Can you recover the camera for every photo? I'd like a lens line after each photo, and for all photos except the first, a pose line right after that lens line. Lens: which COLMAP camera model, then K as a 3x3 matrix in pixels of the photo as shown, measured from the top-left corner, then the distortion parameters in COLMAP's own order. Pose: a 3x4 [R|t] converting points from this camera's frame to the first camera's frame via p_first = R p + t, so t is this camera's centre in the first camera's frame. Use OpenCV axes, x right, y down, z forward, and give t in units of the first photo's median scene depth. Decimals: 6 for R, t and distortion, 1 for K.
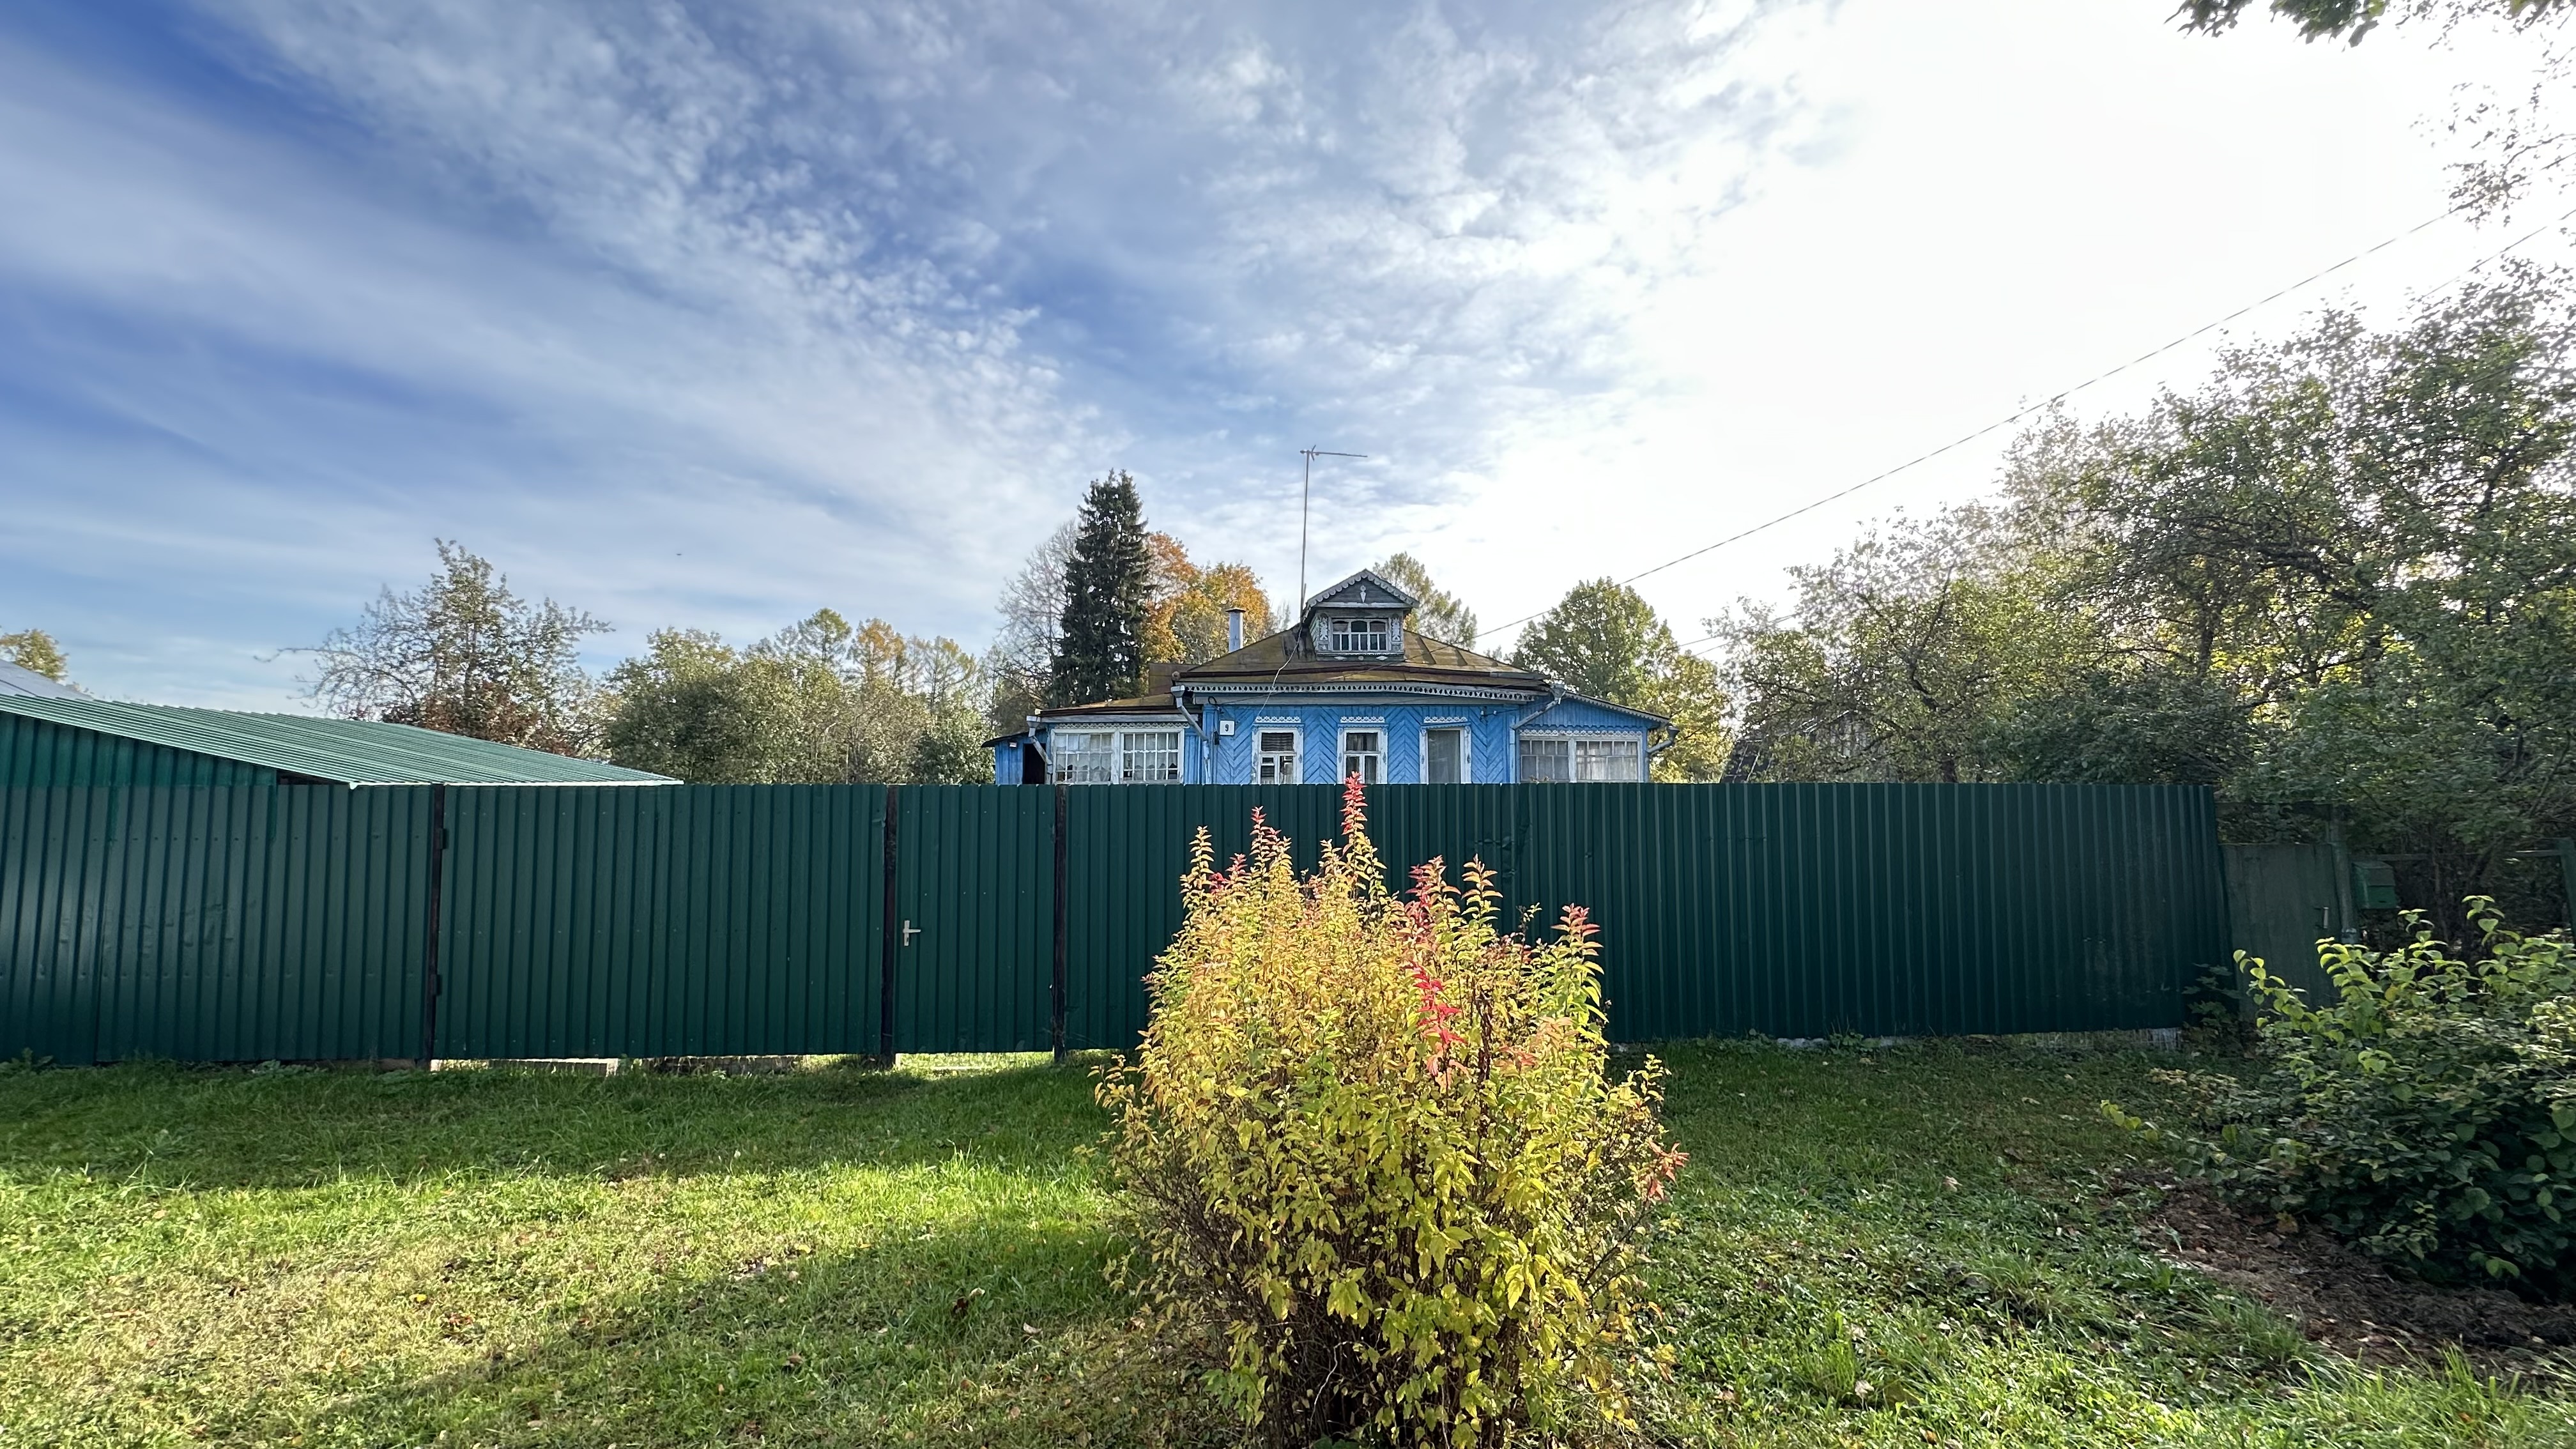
lens RADIAL K [[1028.5, 0, 1294.4], [0, 1028.5, 721.8], [0, 0, 1]] dist [0.000421, -0.000065]
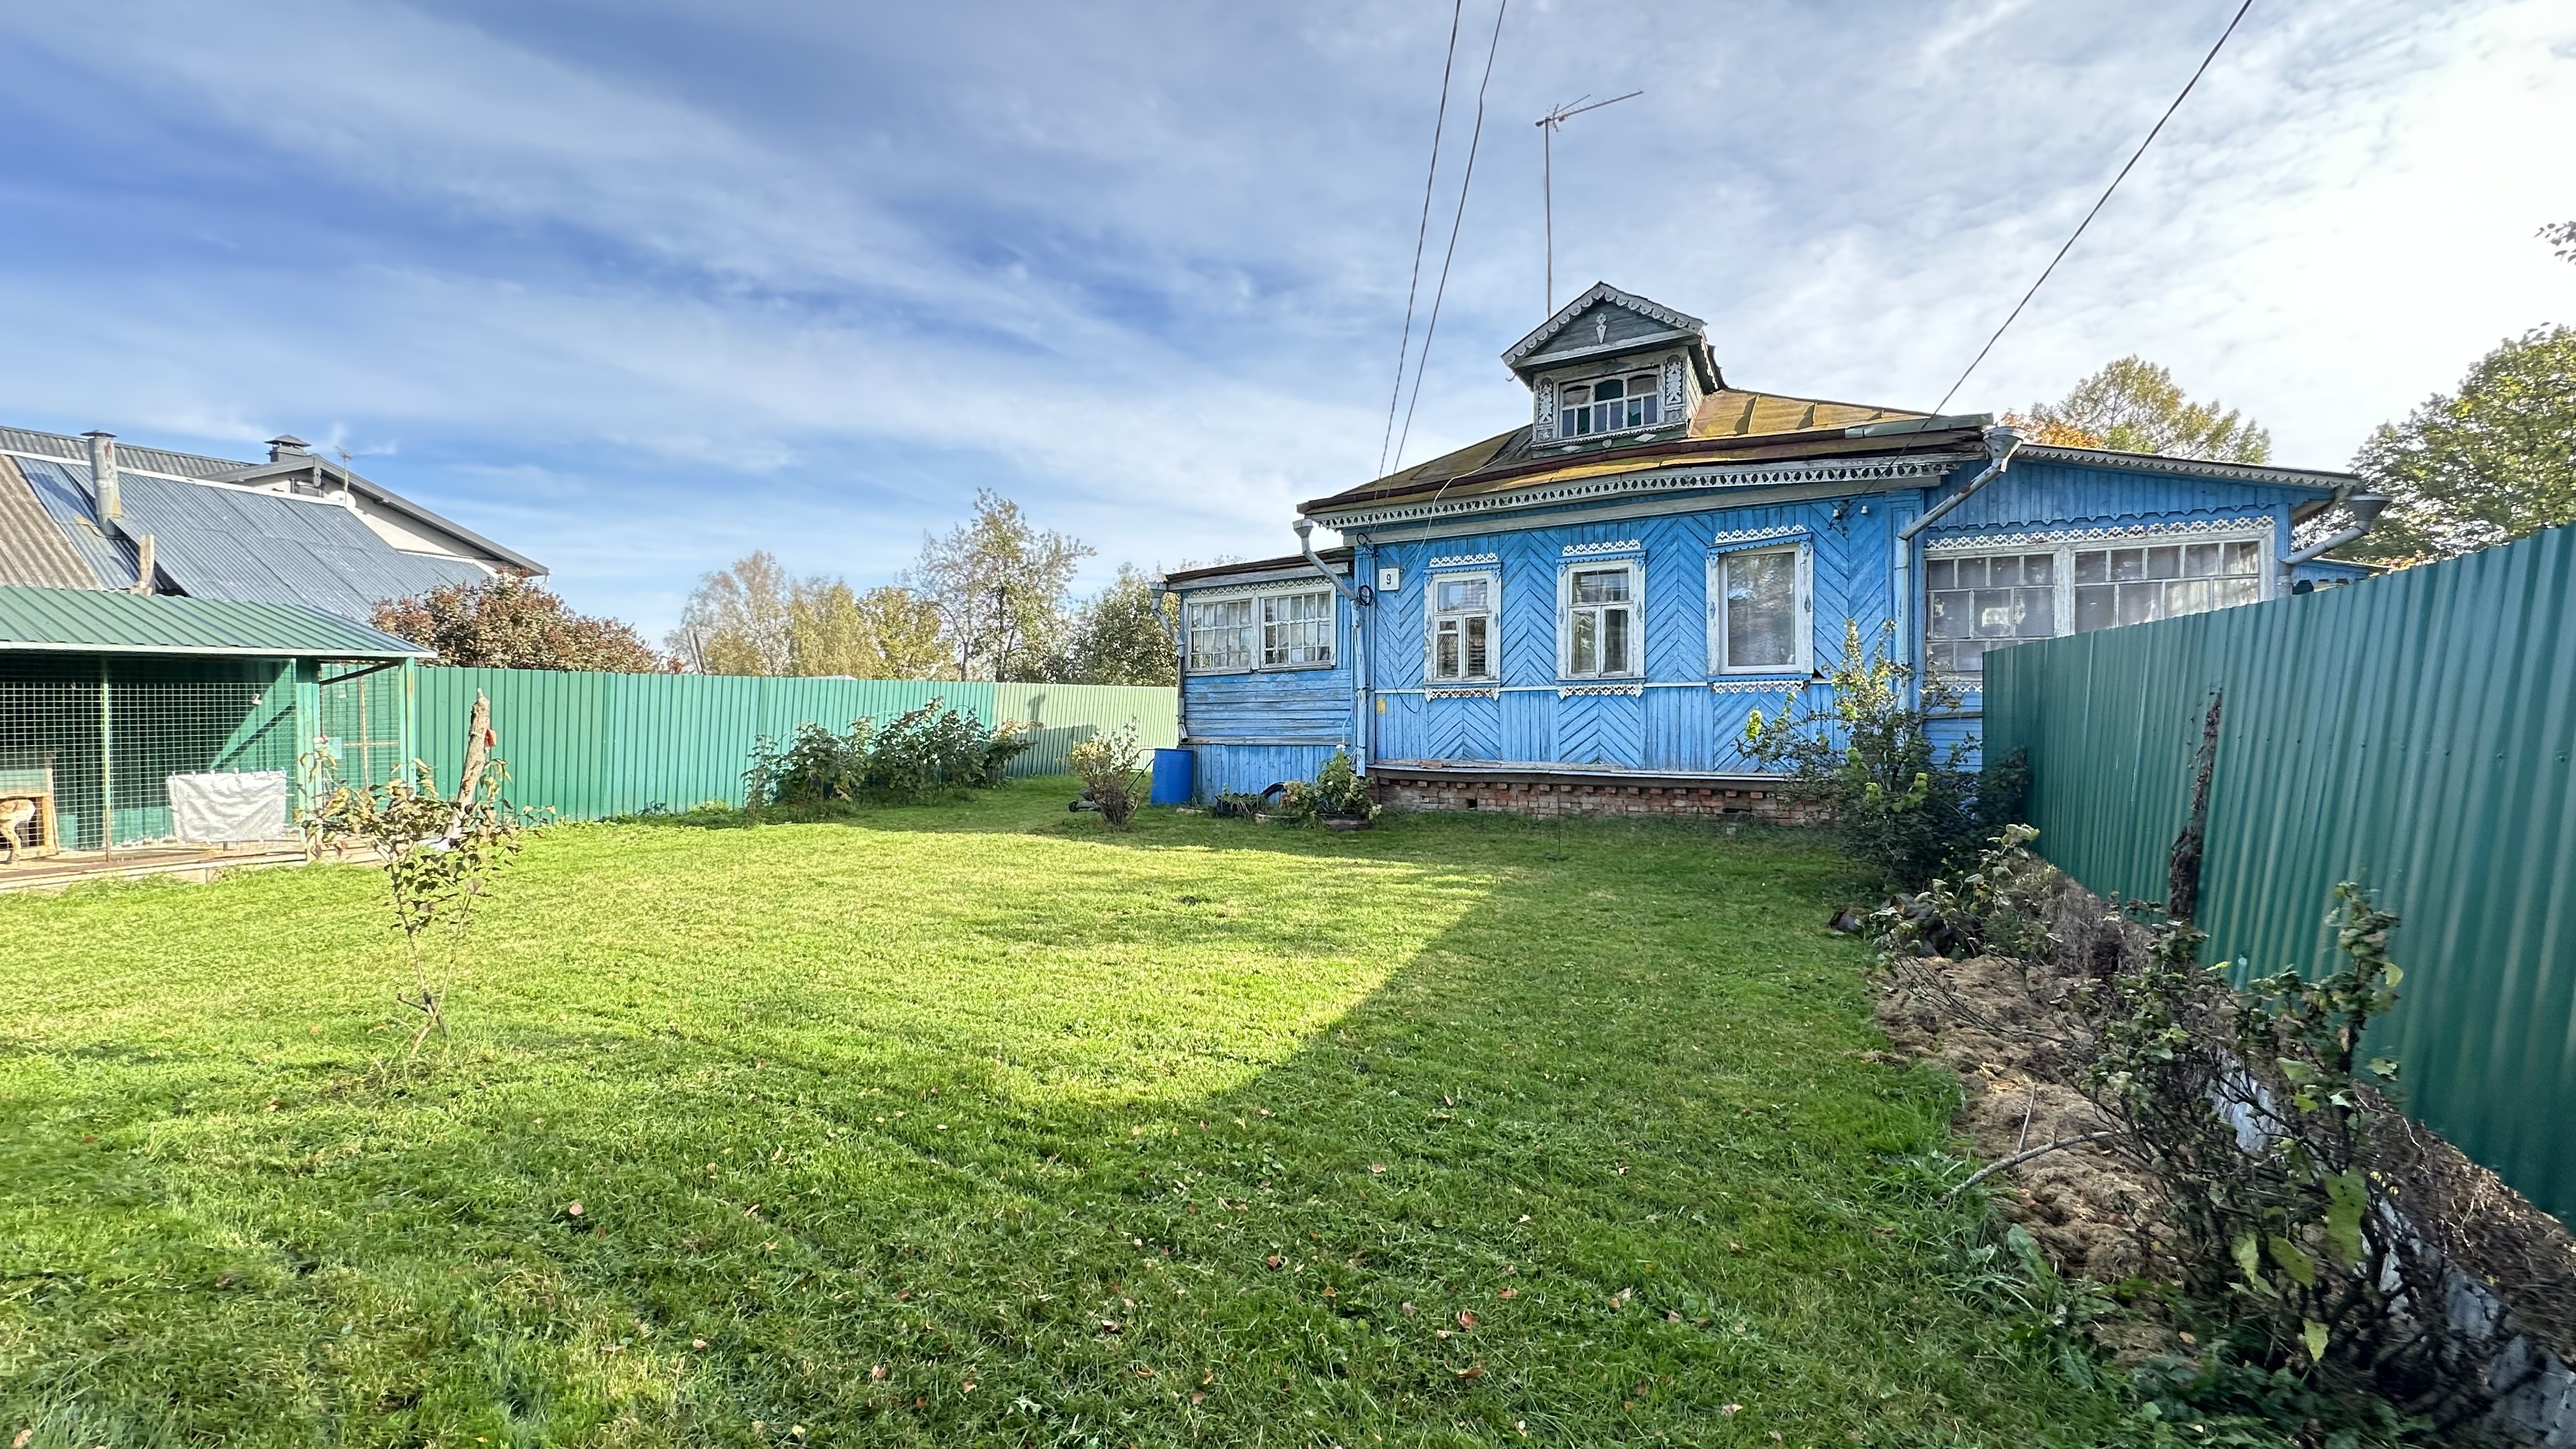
lens RADIAL K [[1028.5, 0, 1294.4], [0, 1028.5, 721.8], [0, 0, 1]] dist [0.000421, -0.000065]
pose [[0.806574, 0.002808, -0.591127, 0.093567], [0.042798, 0.997087, 0.063134, 0.017896], [0.589582, -0.076222, 0.804104, 0.146209]]
